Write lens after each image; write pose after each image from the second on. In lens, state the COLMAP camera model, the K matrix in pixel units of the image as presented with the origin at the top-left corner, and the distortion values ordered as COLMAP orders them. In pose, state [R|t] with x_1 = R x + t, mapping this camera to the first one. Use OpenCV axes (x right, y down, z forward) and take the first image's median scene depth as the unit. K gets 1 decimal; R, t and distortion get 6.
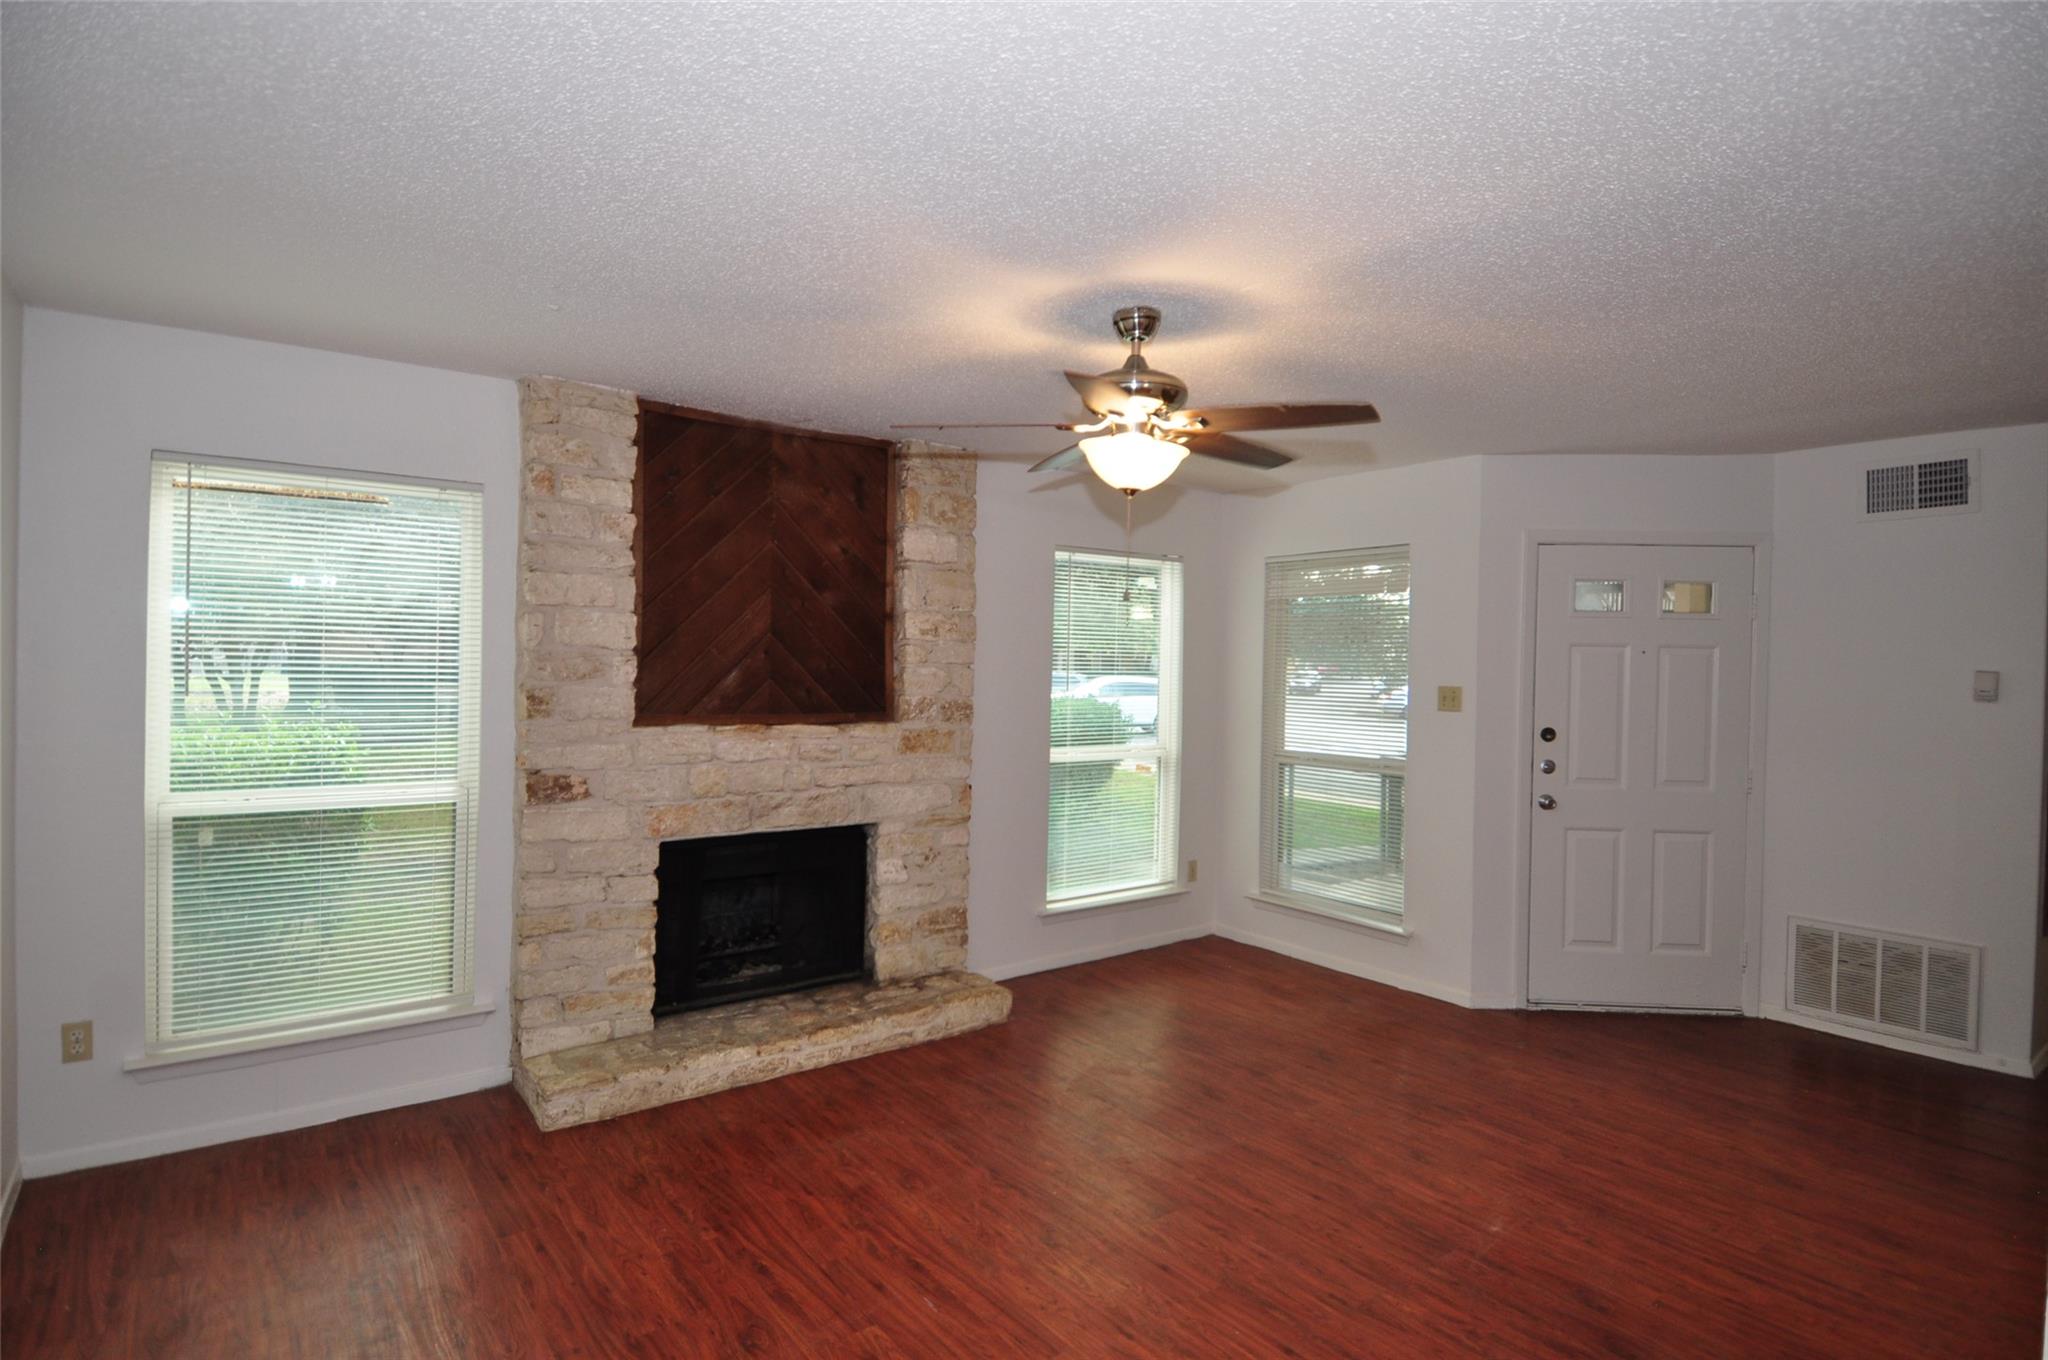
lens RADIAL K [[1055.4, 0, 1048.7], [0, 1055.4, 666.9], [0, 0, 1]] dist [0.041073, -0.043595]
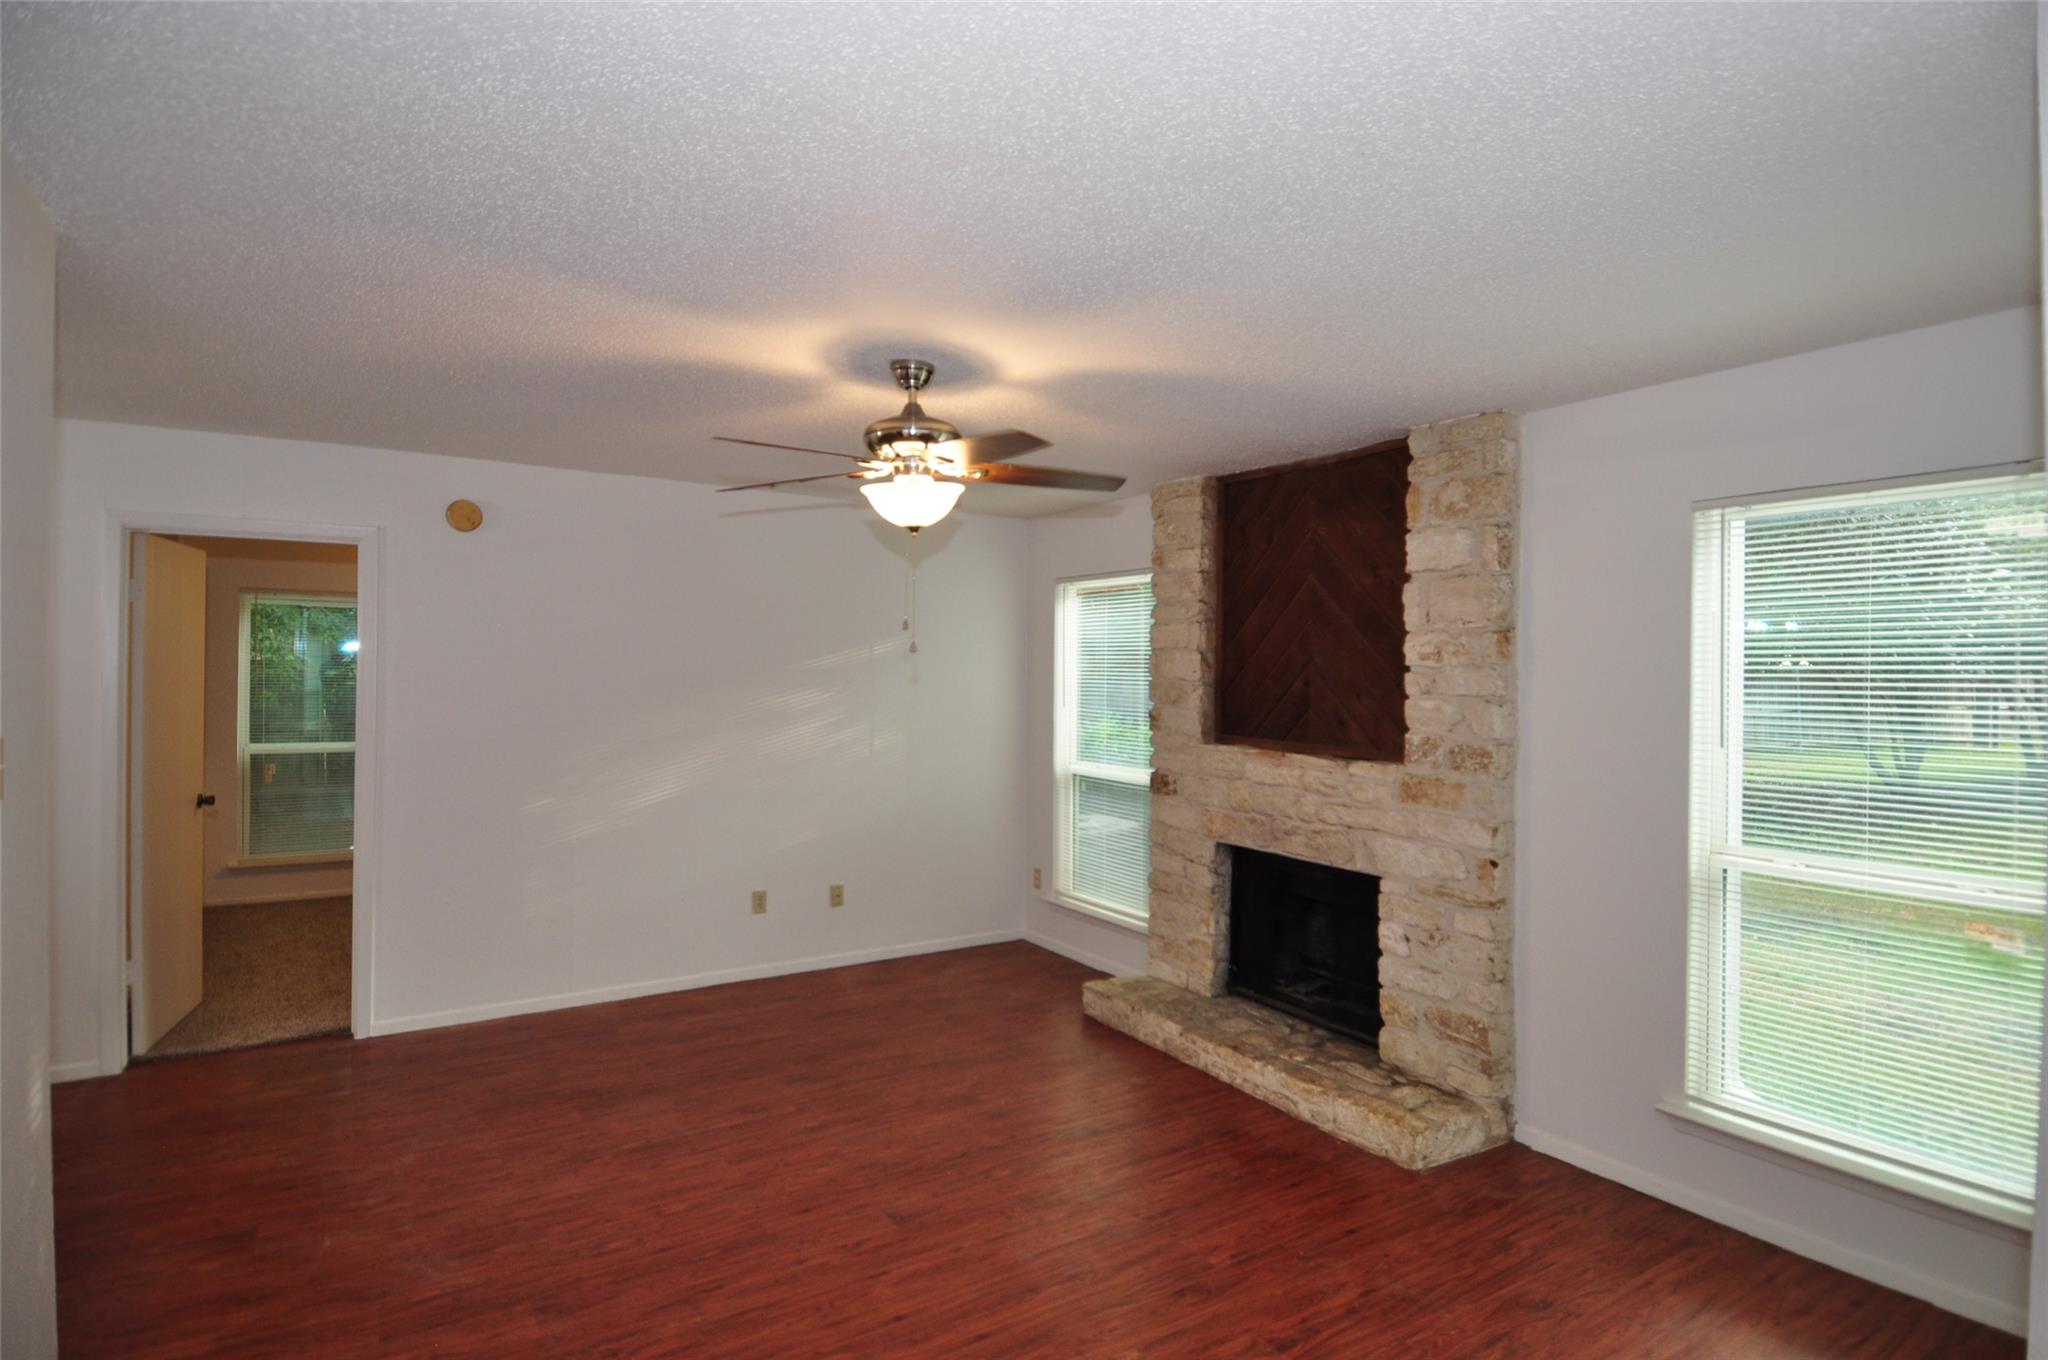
lens RADIAL K [[1055.4, 0, 1048.7], [0, 1055.4, 666.9], [0, 0, 1]] dist [0.041073, -0.043595]
pose [[-0.081575, -0.024809, -0.996358, 0.776966], [-0.018919, 0.999549, -0.023340, -0.000500], [0.996488, 0.016946, -0.082008, 0.835767]]
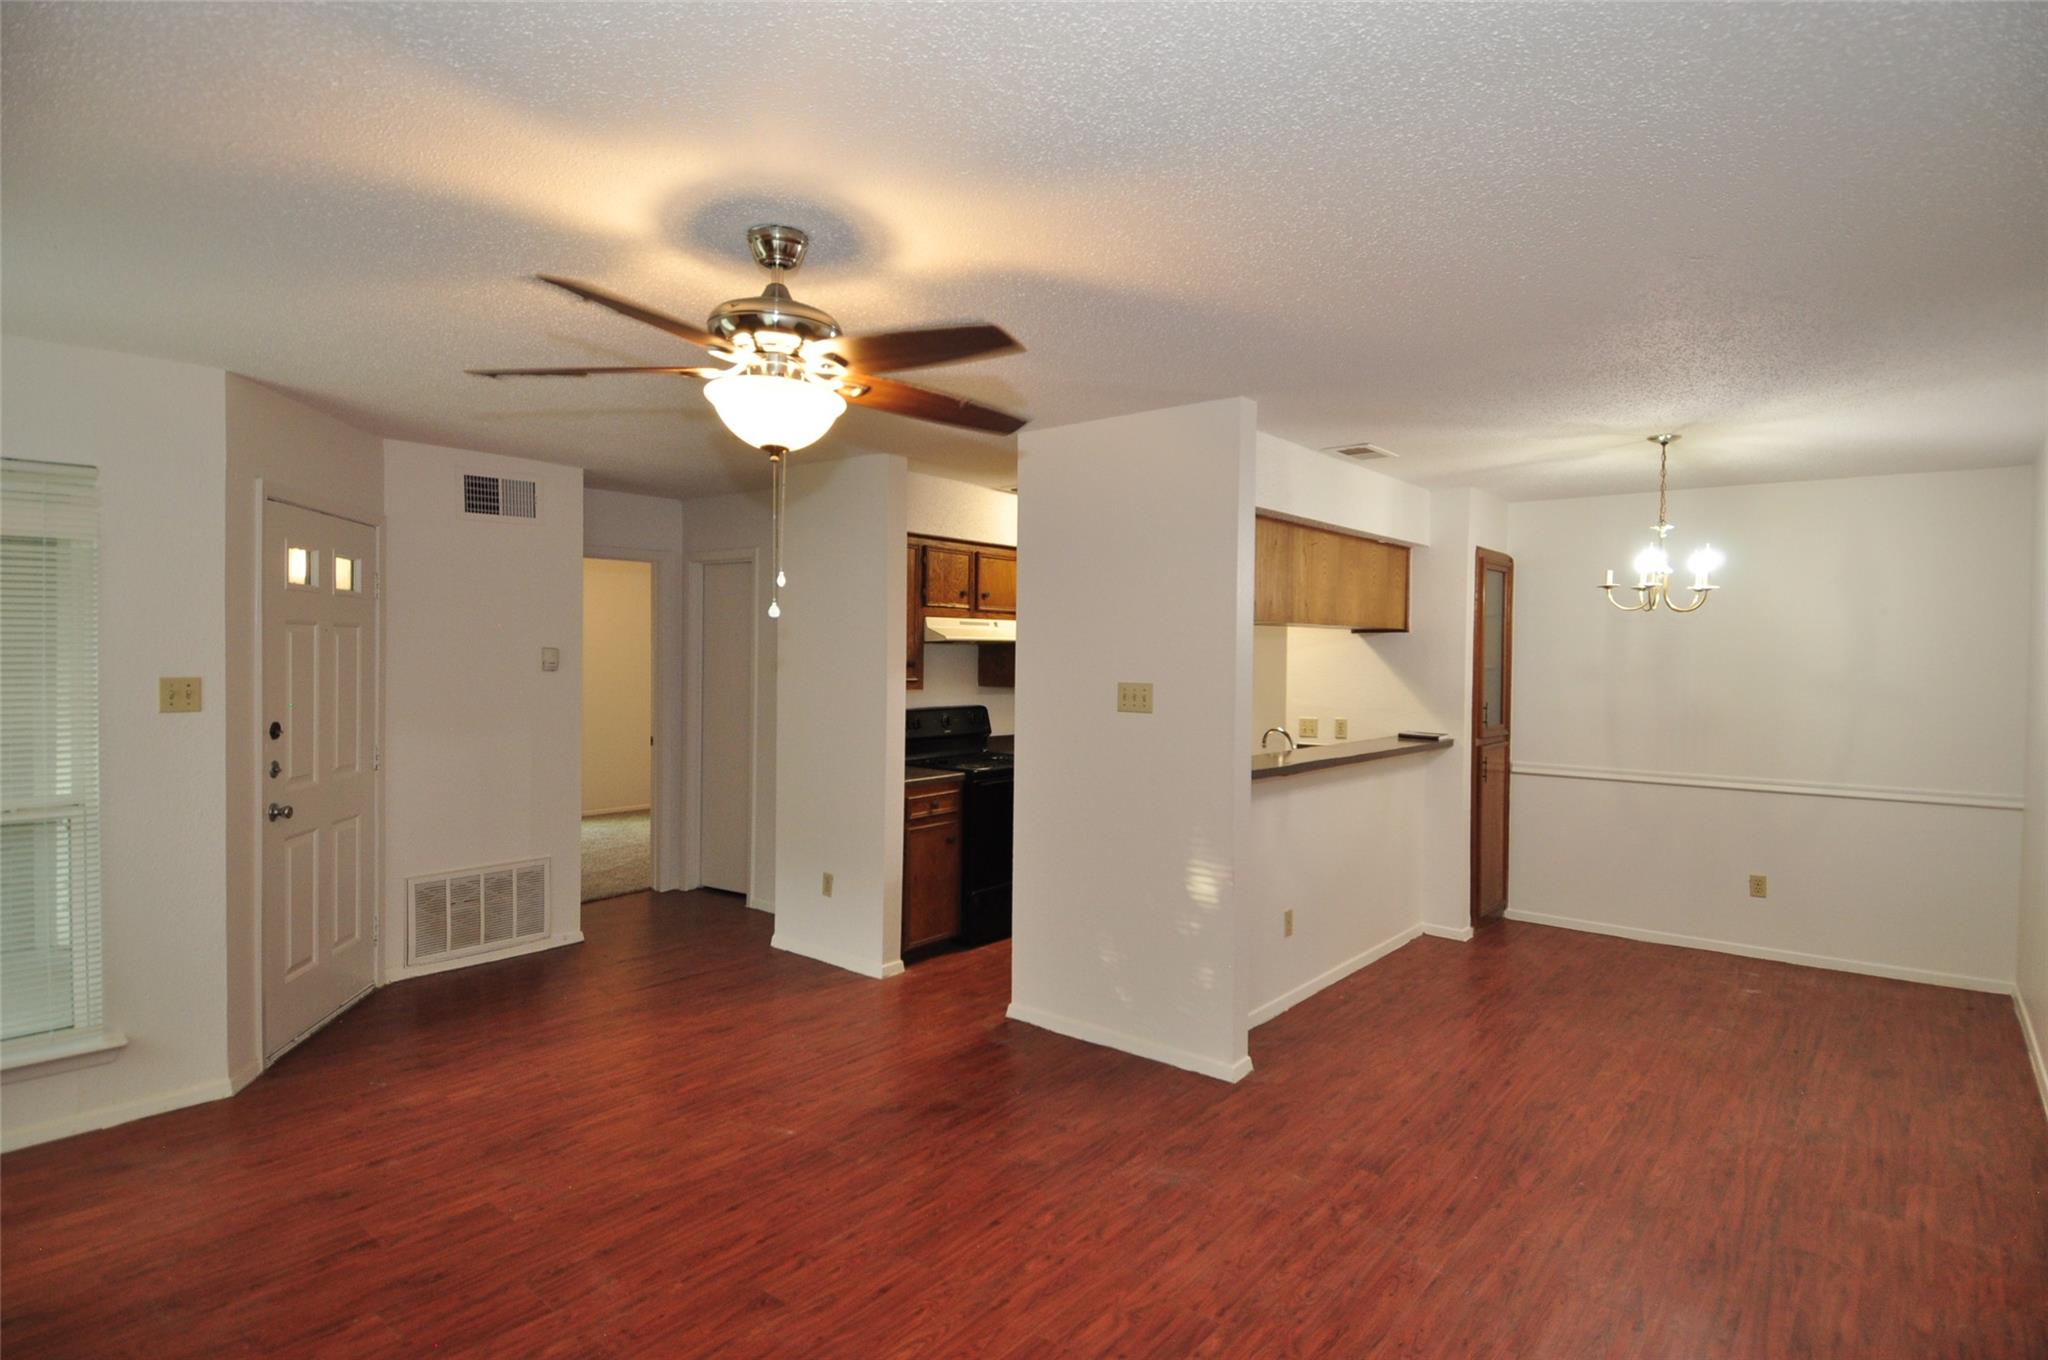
lens RADIAL K [[1055.4, 0, 1048.7], [0, 1055.4, 666.9], [0, 0, 1]] dist [0.041073, -0.043595]
pose [[-0.220968, -0.032702, 0.974733, -0.522076], [-0.005544, 0.999464, 0.032275, -0.017703], [-0.975265, 0.001728, -0.221031, 0.662424]]
